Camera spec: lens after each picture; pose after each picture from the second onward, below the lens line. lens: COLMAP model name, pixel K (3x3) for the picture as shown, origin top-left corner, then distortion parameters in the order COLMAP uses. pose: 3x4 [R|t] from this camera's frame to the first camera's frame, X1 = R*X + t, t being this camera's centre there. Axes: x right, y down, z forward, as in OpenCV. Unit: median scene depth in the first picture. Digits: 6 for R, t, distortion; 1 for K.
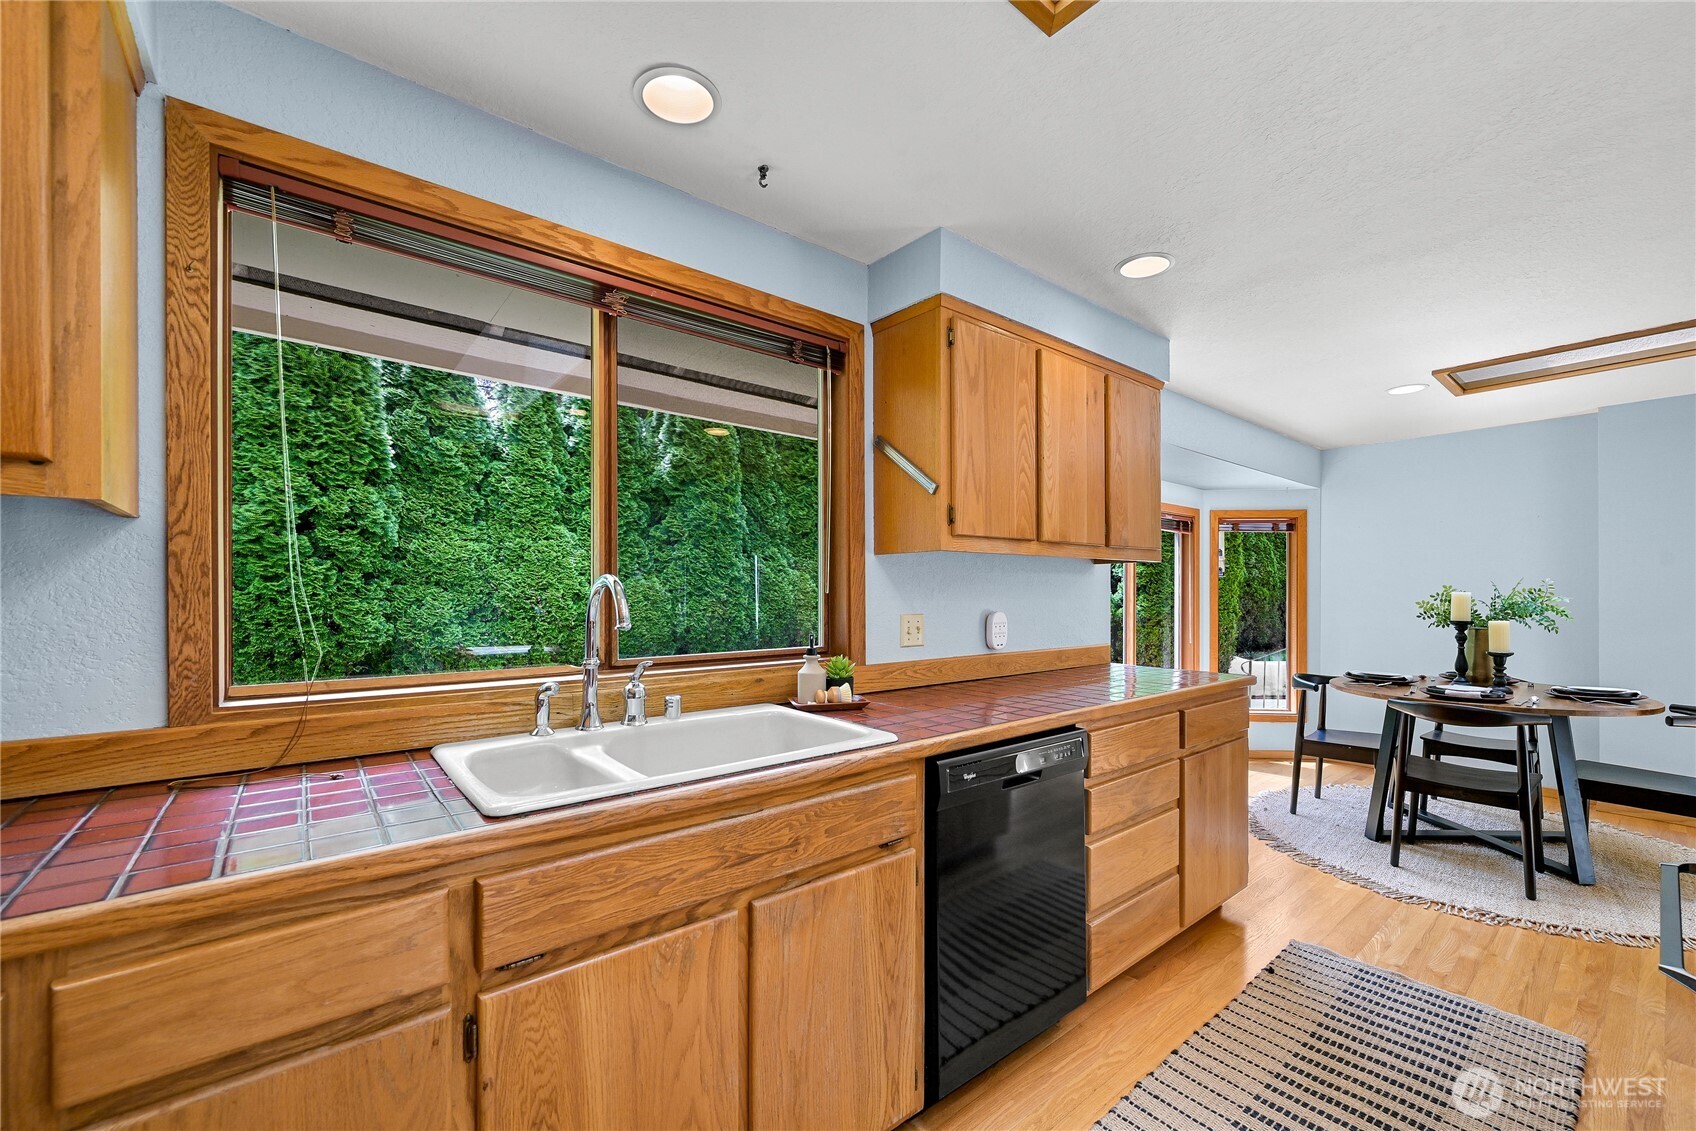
lens RADIAL K [[682.7, 0, 848.1], [0, 682.7, 589.6], [0, 0, 1]] dist [-0.002551, 0.000198]
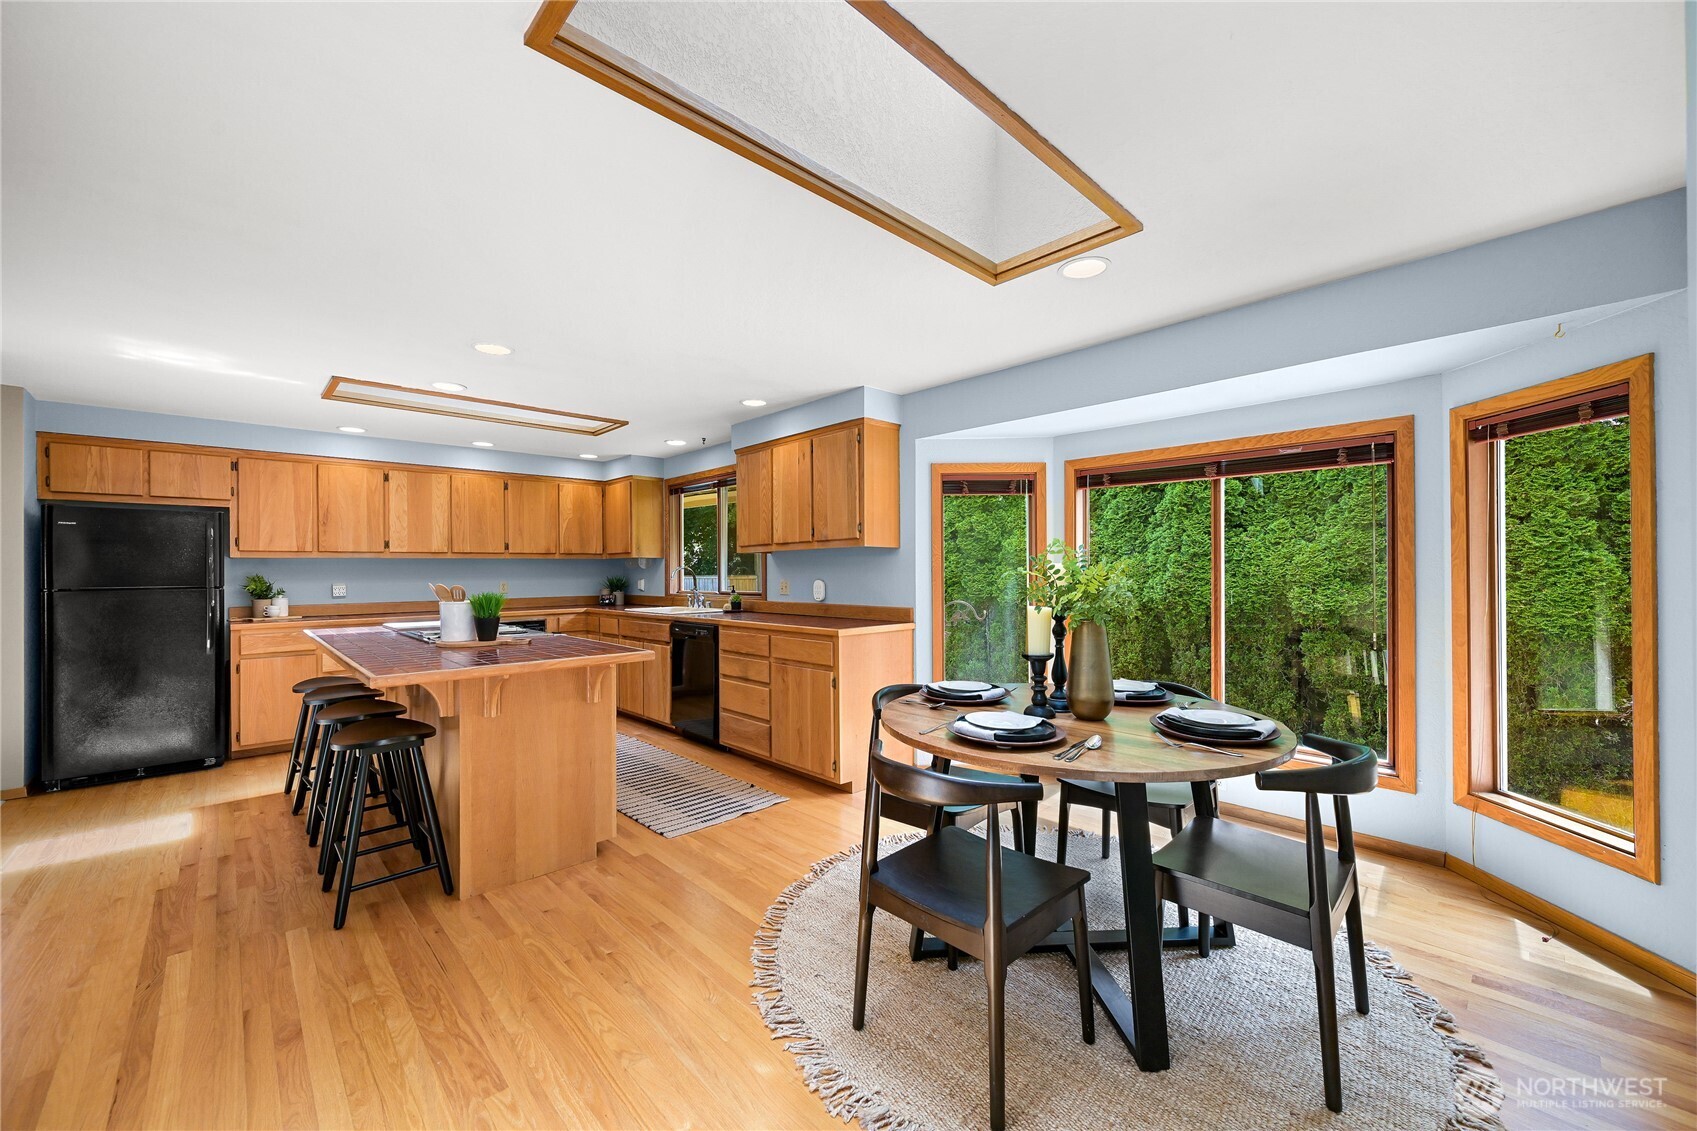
lens RADIAL K [[683.1, 0, 847.0], [0, 683.1, 568.2], [0, 0, 1]] dist [-0.002551, 0.000198]
pose [[0.046614, -0.006720, -0.998890, 2.410150], [0.007637, 0.999951, -0.006371, 0.013937], [0.998884, -0.007332, 0.046663, 1.181916]]
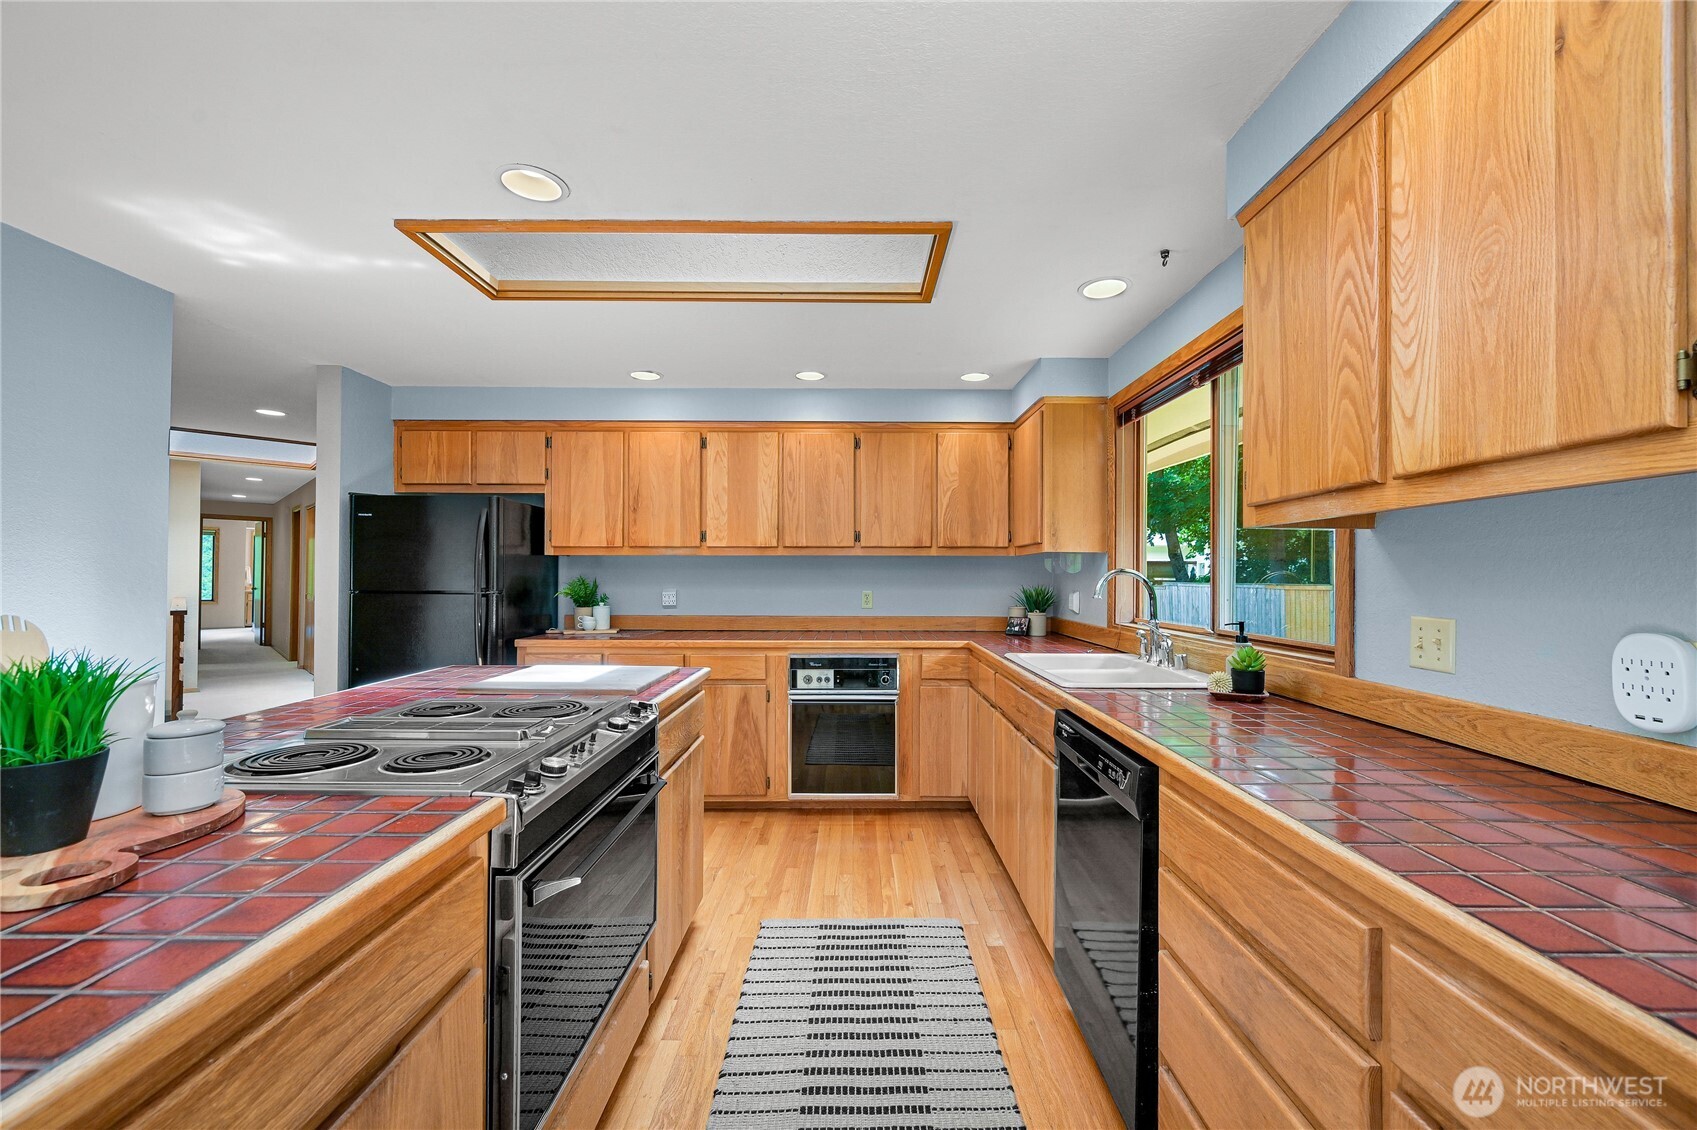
lens RADIAL K [[683.1, 0, 857.5], [0, 683.1, 568.2], [0, 0, 1]] dist [-0.002551, 0.000198]
pose [[-0.640529, -0.013746, -0.767811, 0.961866], [-0.006193, 0.999900, -0.012735, 0.002665], [0.767909, -0.003402, -0.640550, 1.074402]]
